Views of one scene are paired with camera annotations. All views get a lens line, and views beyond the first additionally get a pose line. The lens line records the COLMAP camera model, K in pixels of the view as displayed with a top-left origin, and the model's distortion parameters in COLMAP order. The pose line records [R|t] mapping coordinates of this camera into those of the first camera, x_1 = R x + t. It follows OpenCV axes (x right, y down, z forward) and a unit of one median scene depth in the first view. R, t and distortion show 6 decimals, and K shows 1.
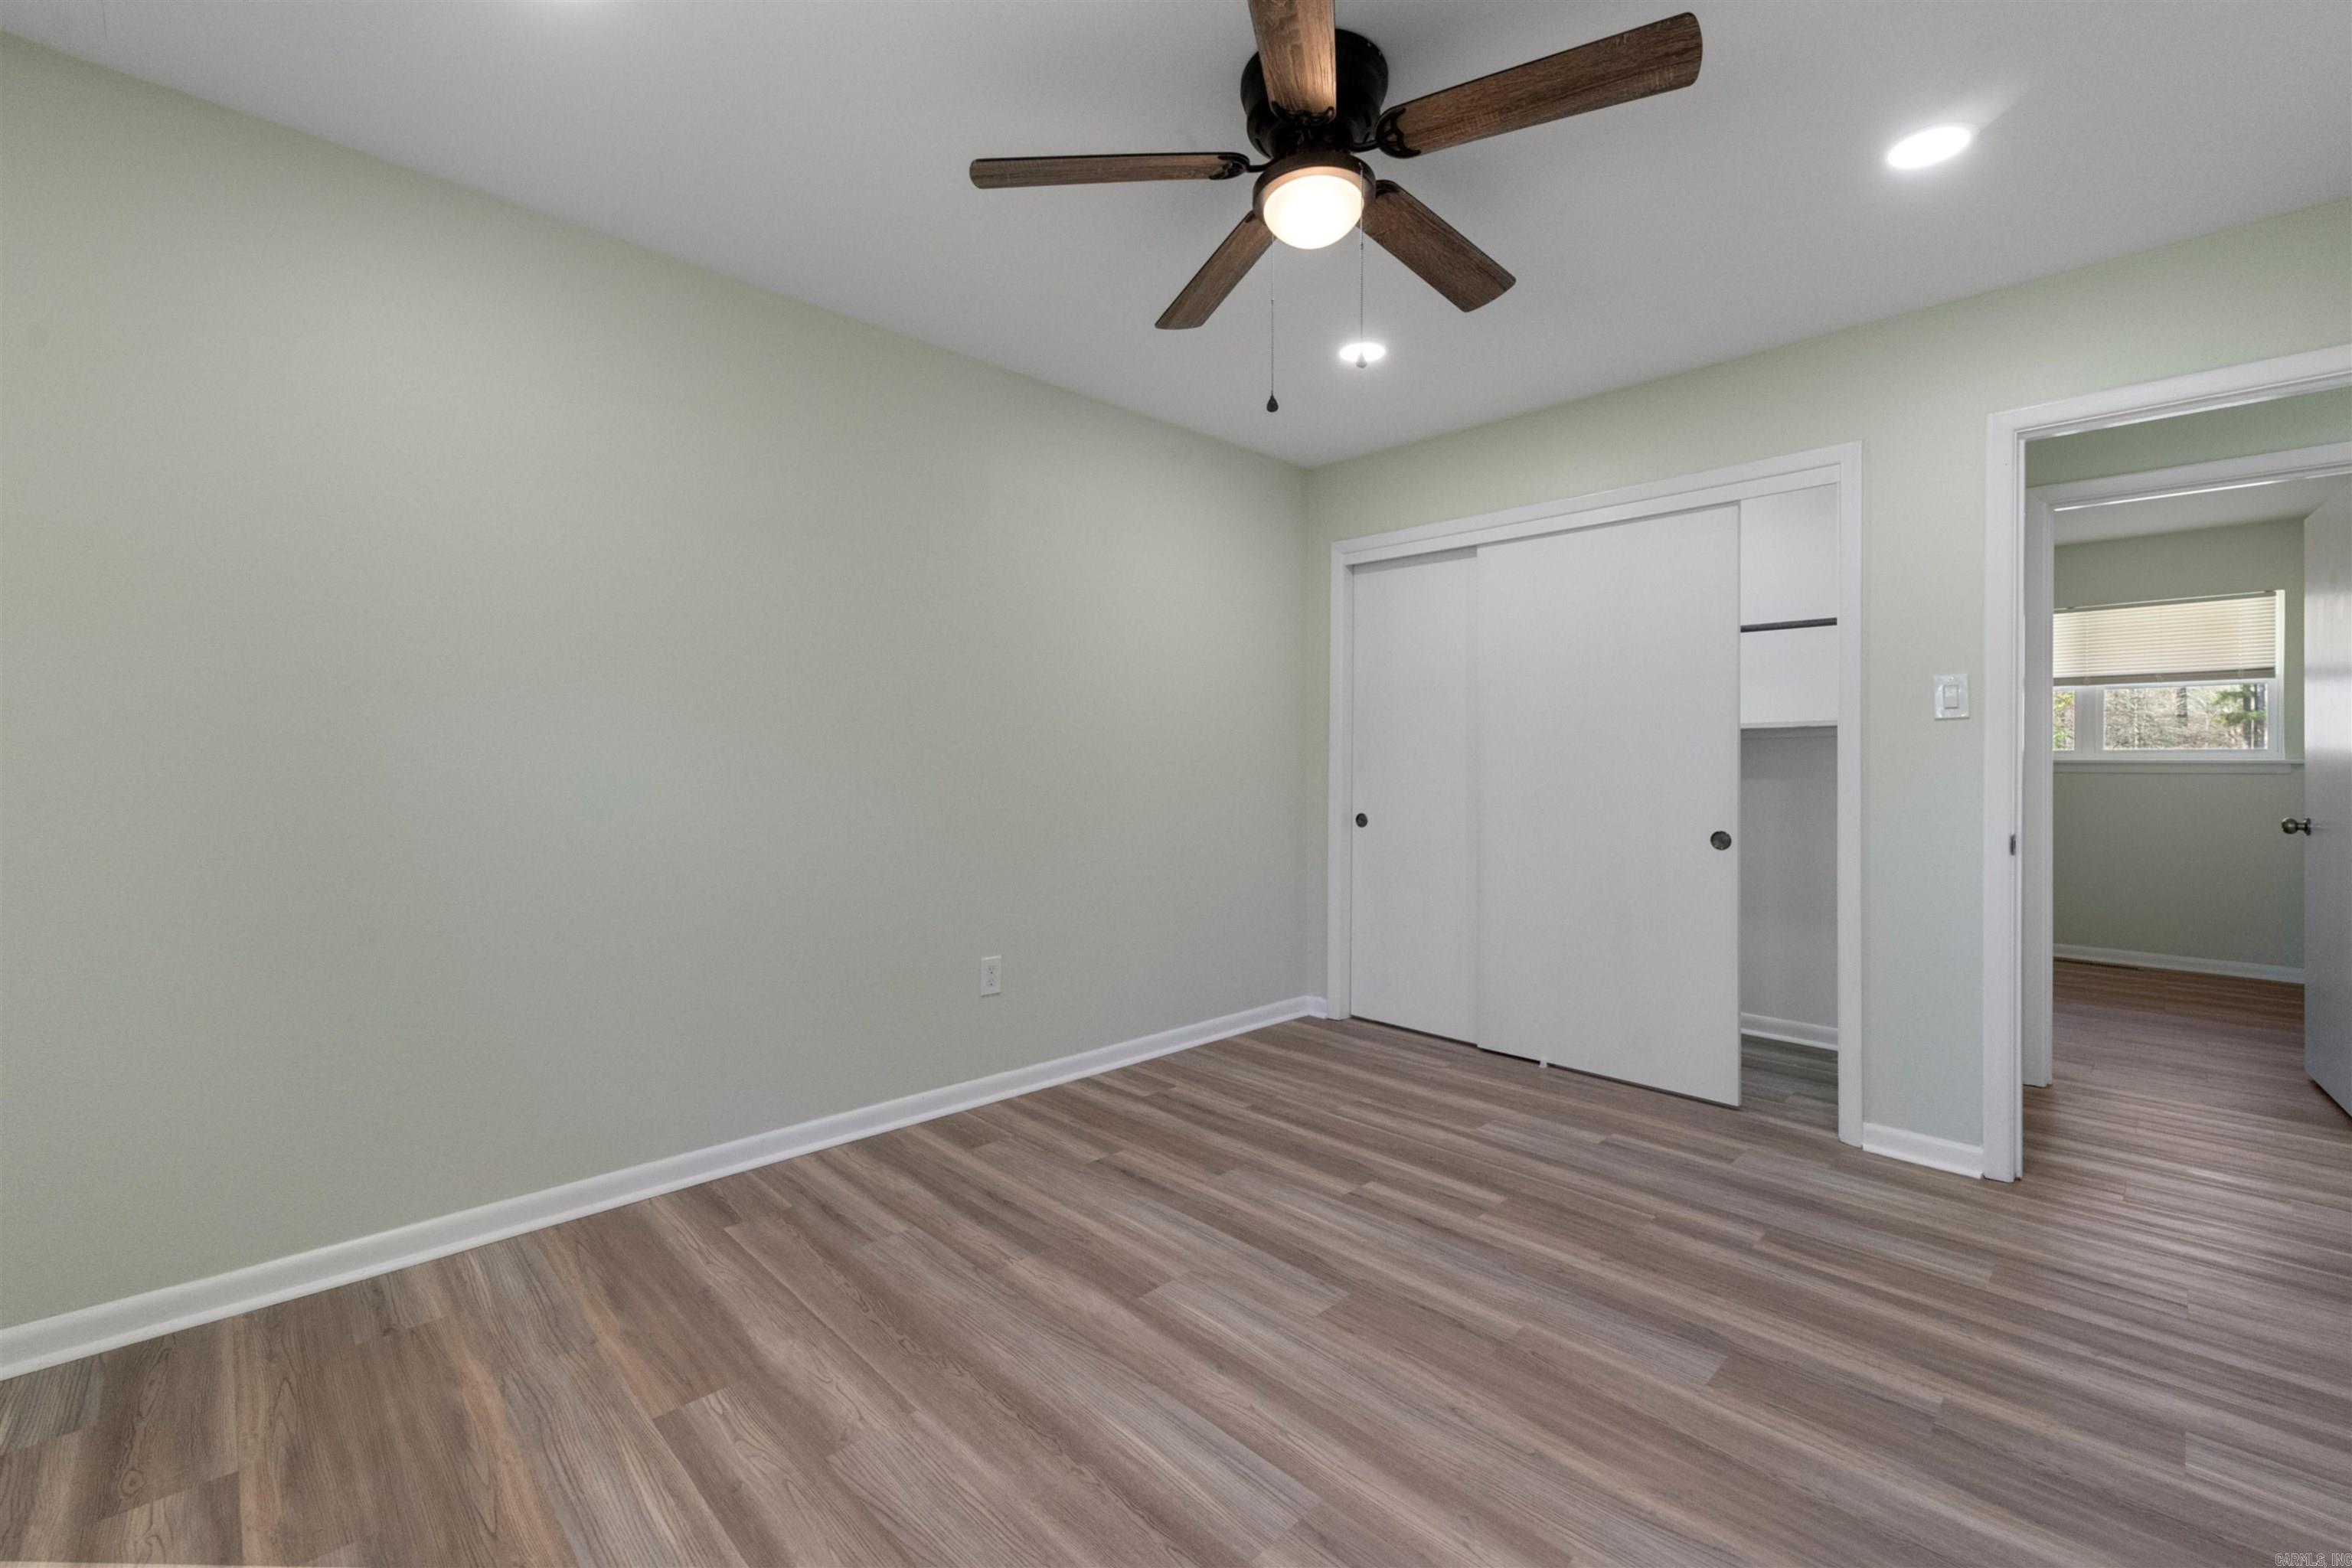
lens RADIAL K [[972.9, 0, 1166.5], [0, 972.9, 756.4], [0, 0, 1]] dist [0.001146, -0.000241]
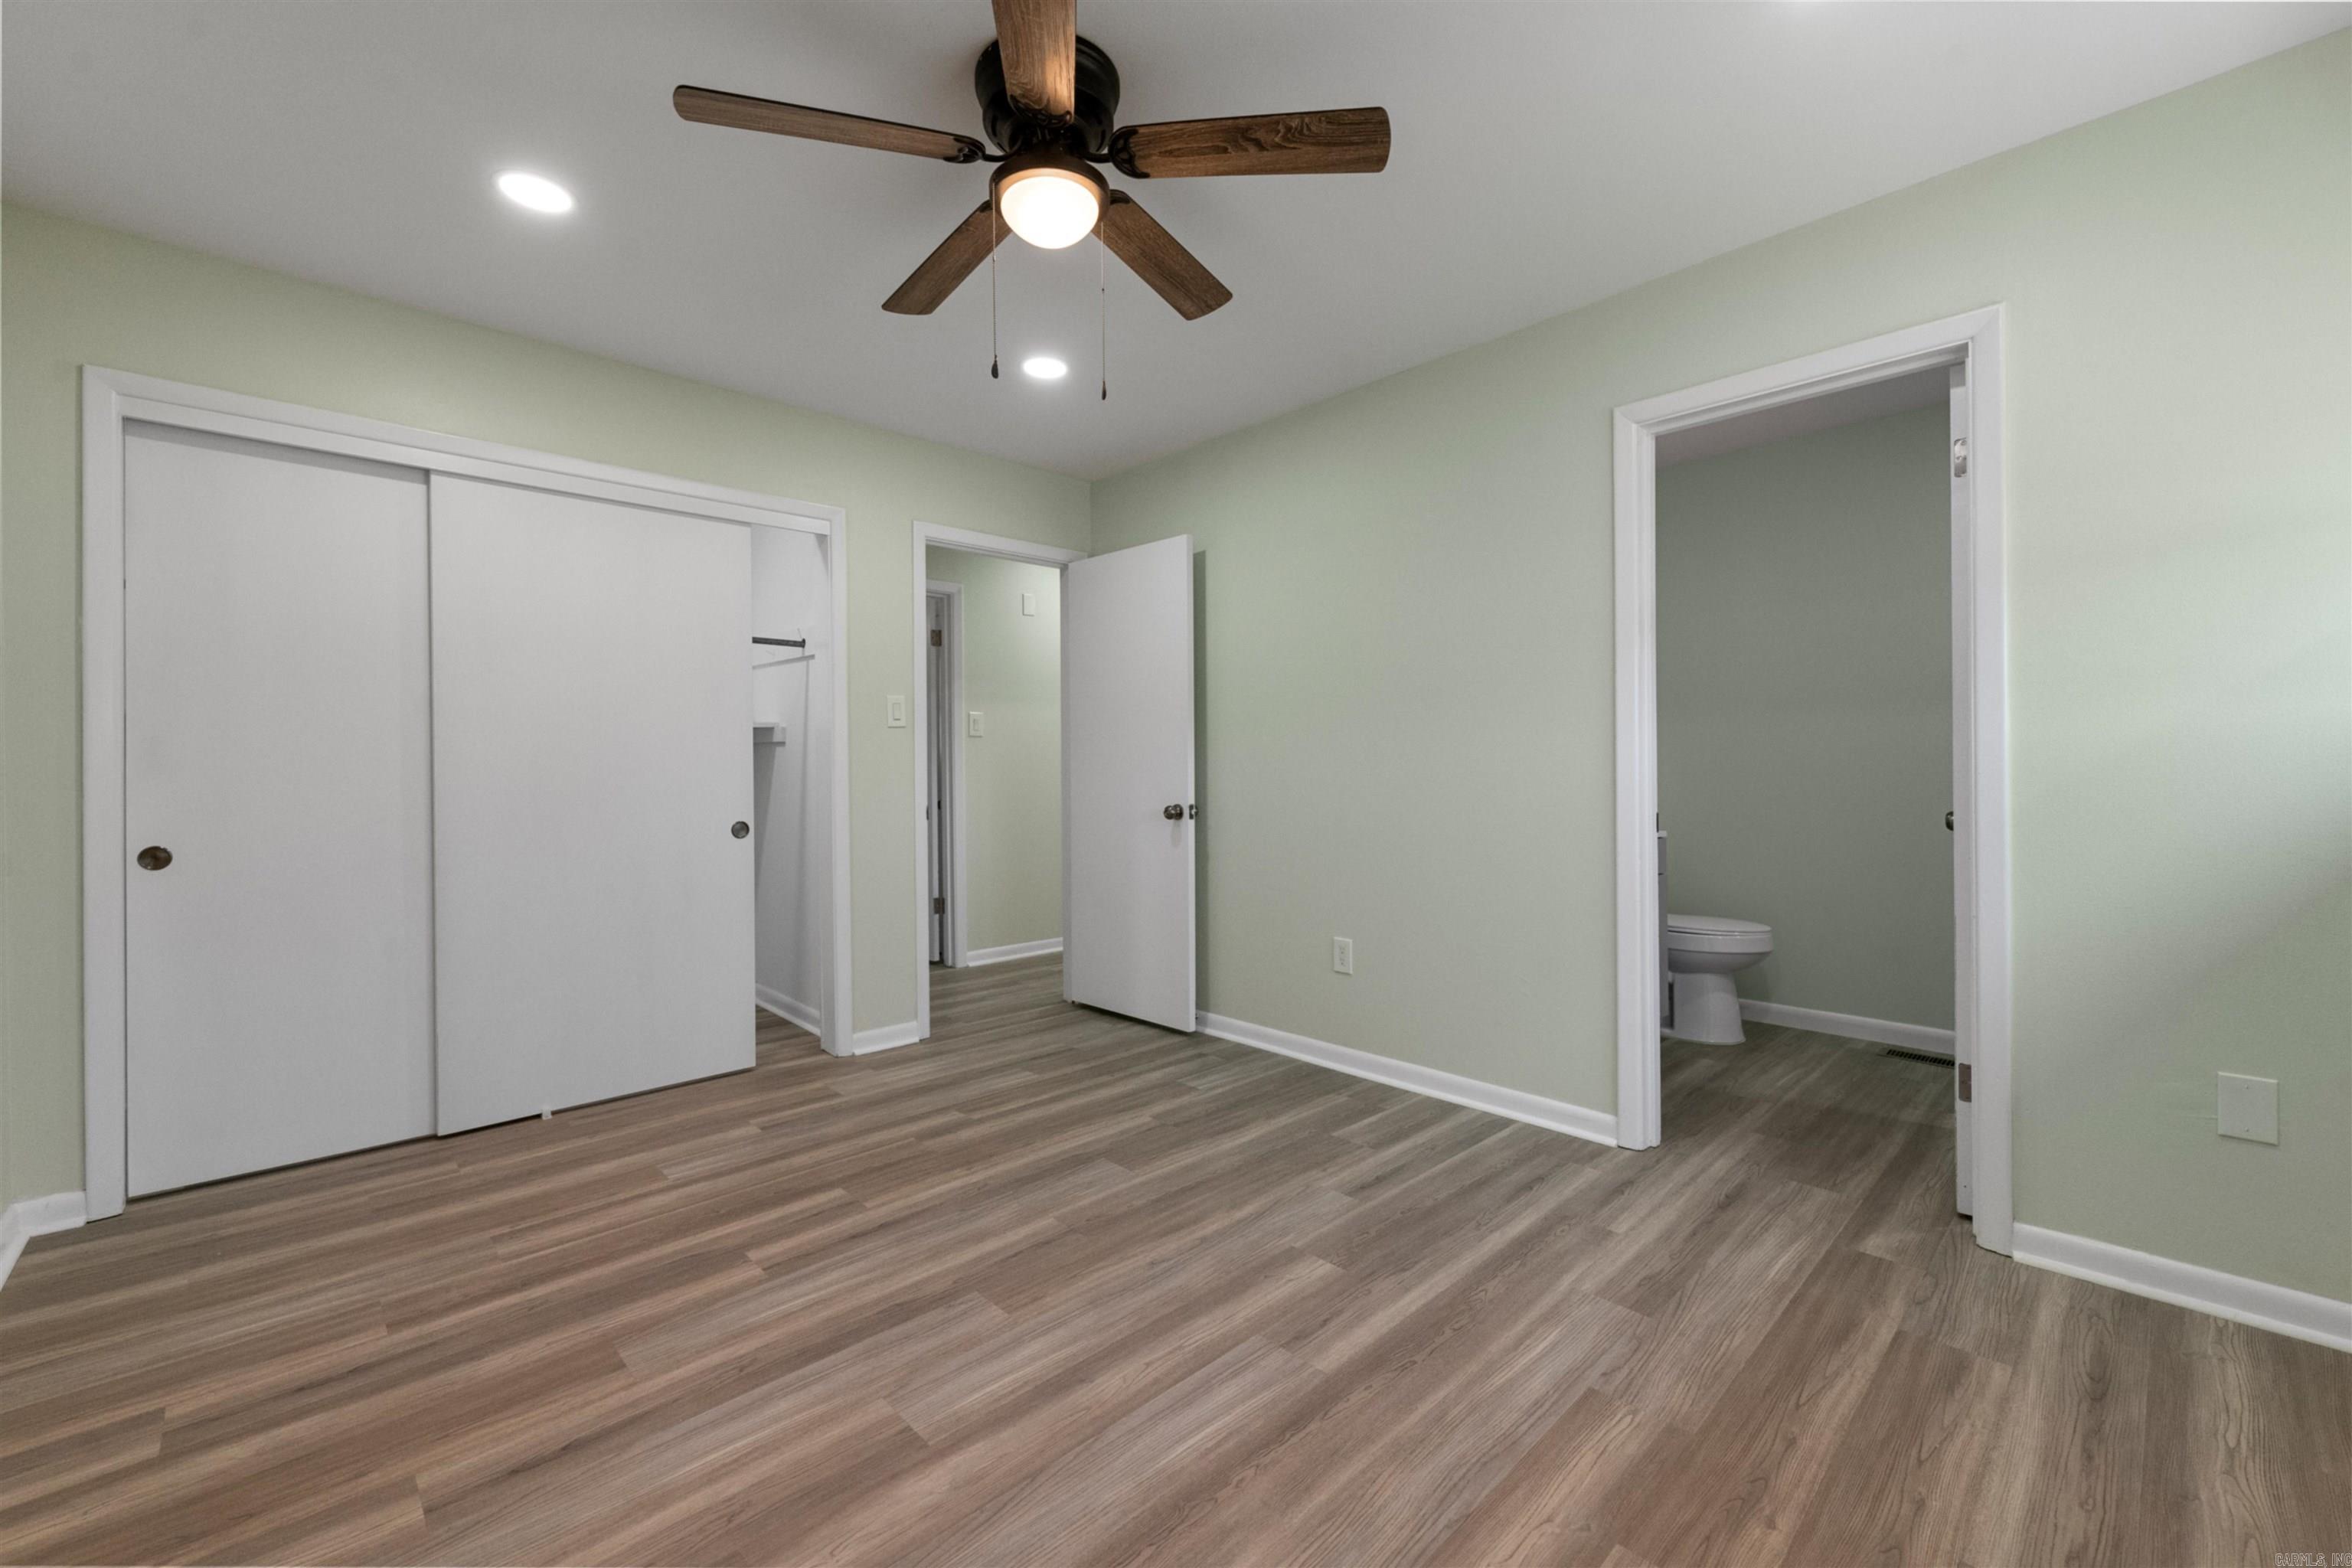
lens RADIAL K [[950.8, 0, 1171.6], [0, 950.8, 761.9], [0, 0, 1]] dist [-0.000451, -0.000421]
pose [[0.008912, -0.001331, 0.999959, -0.648091], [0.000384, 0.999999, 0.001327, 0.011369], [-0.999960, 0.000372, 0.008912, 0.664649]]
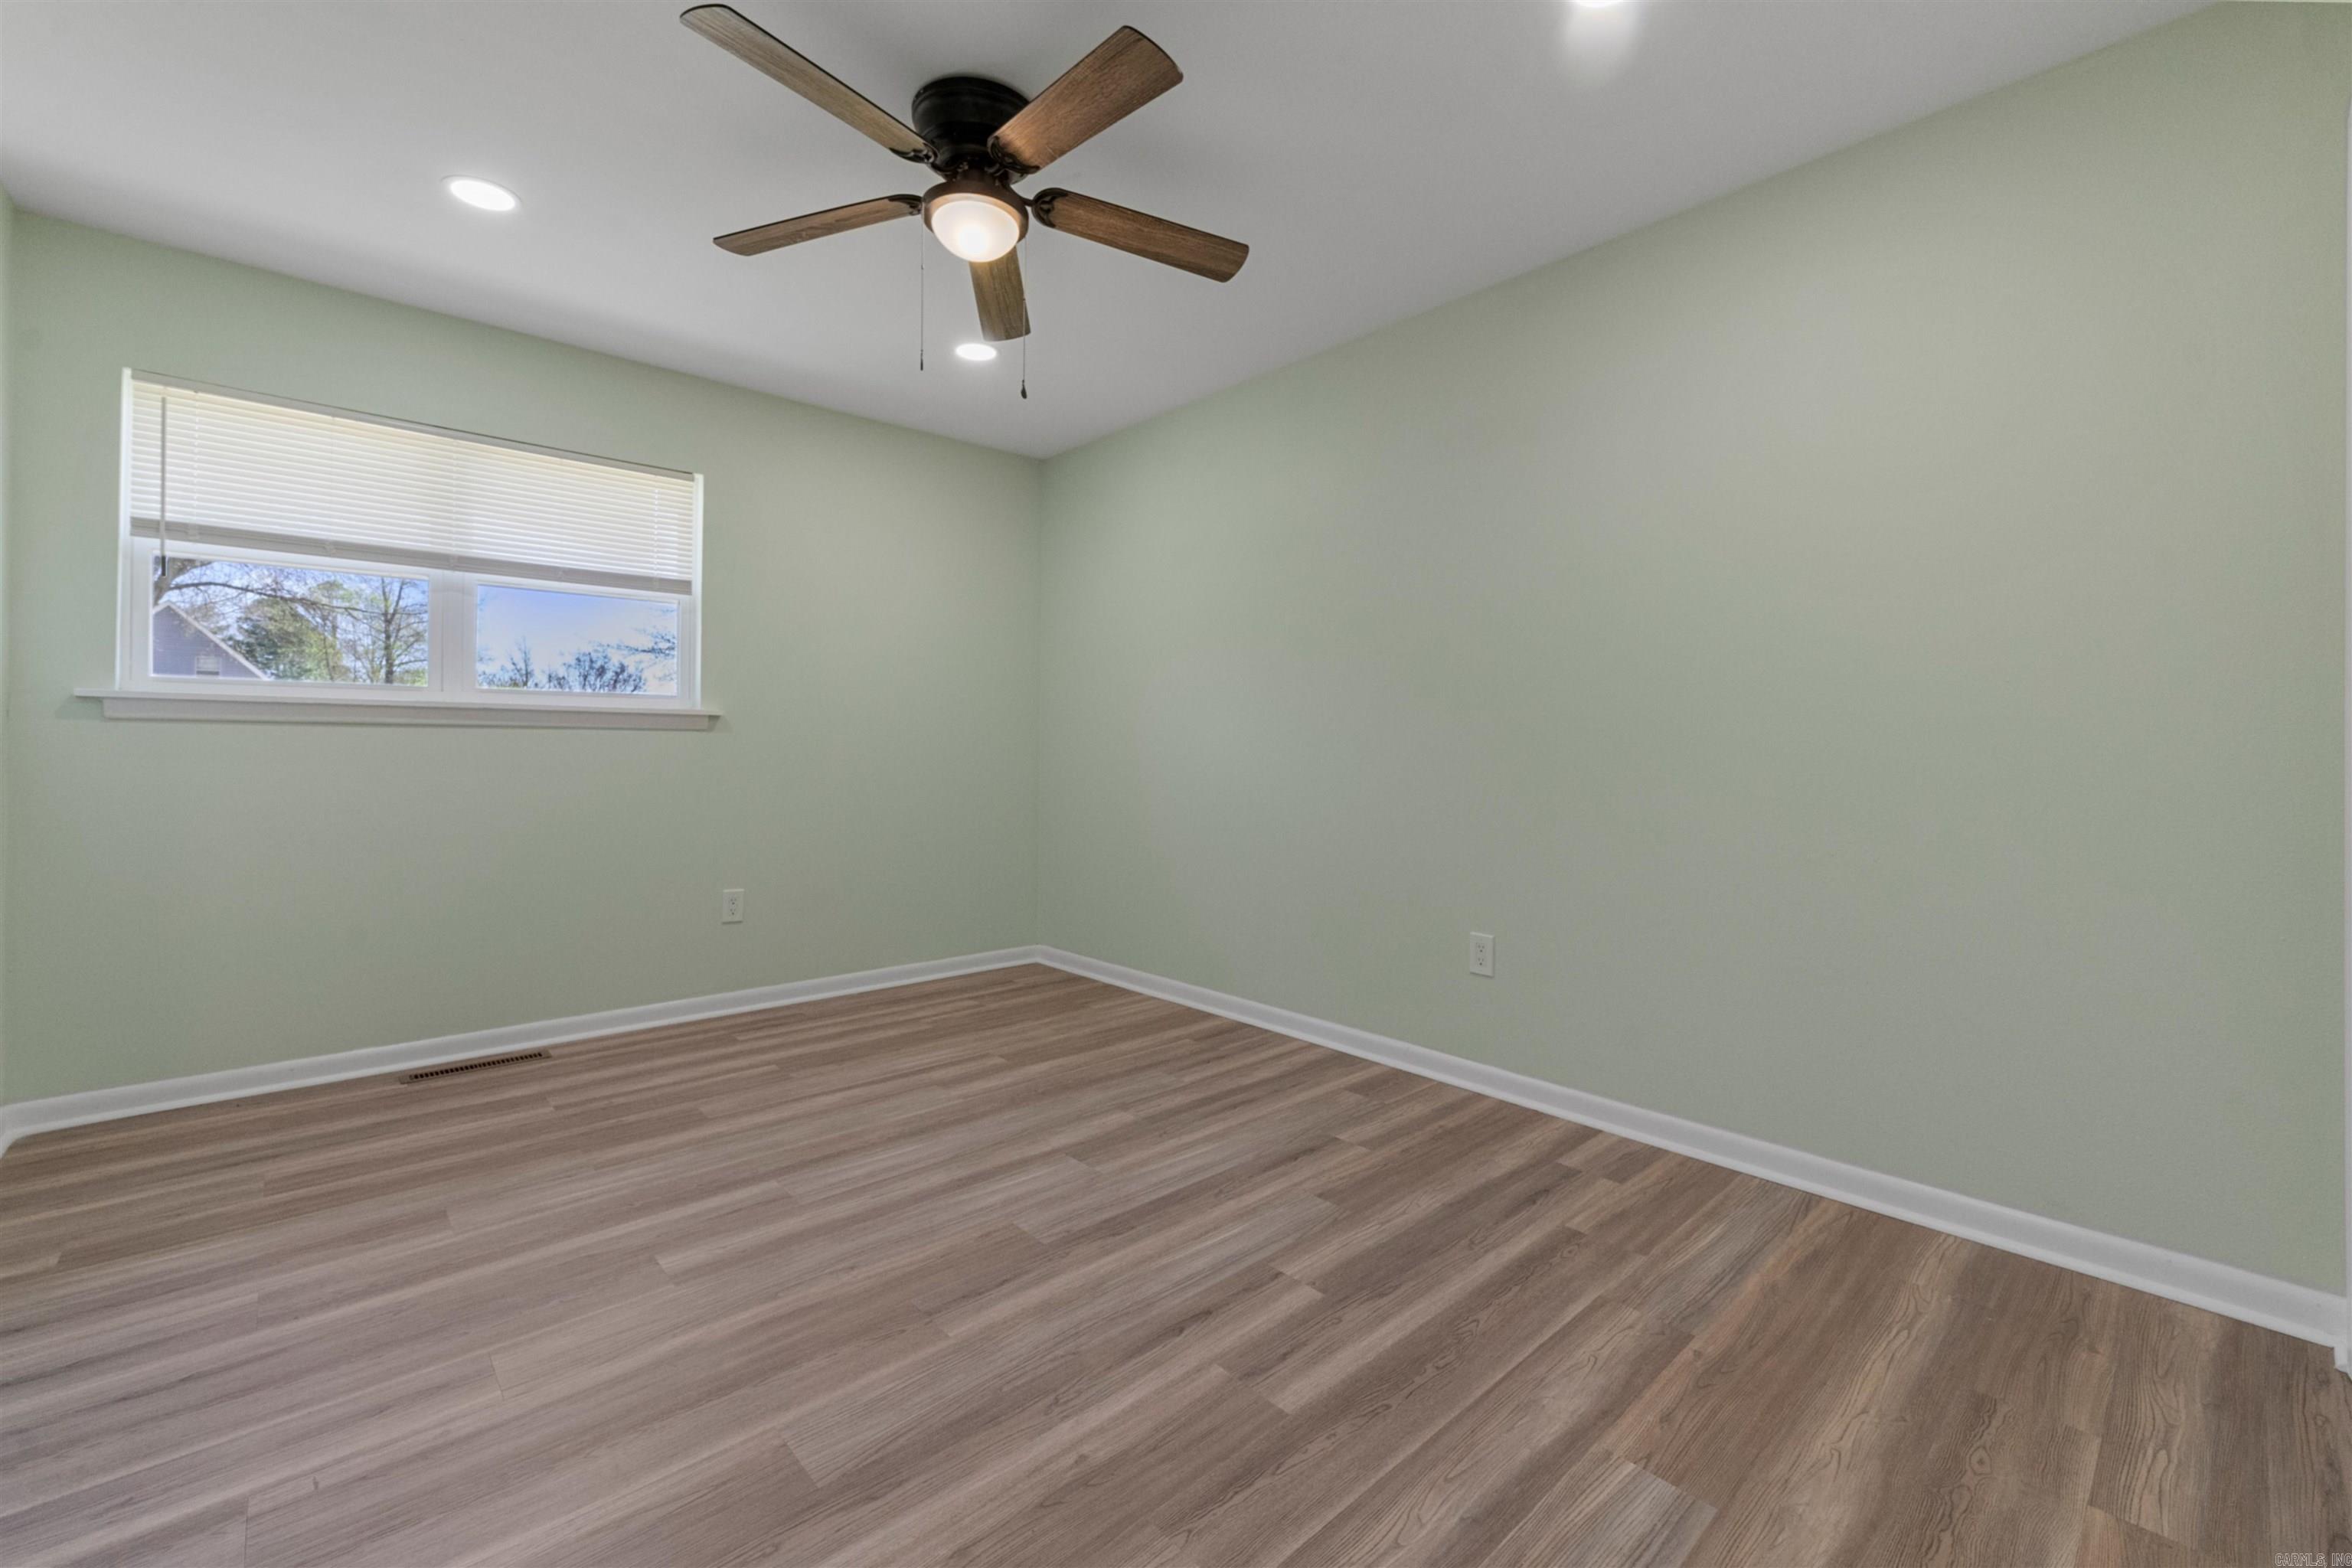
lens RADIAL K [[972.9, 0, 1166.5], [0, 972.9, 756.4], [0, 0, 1]] dist [0.001146, -0.000241]
pose [[-0.032992, 0.005627, -0.999440, 0.978540], [0.001146, 0.999984, 0.005593, 0.044298], [0.999455, -0.000960, -0.032998, 0.969312]]
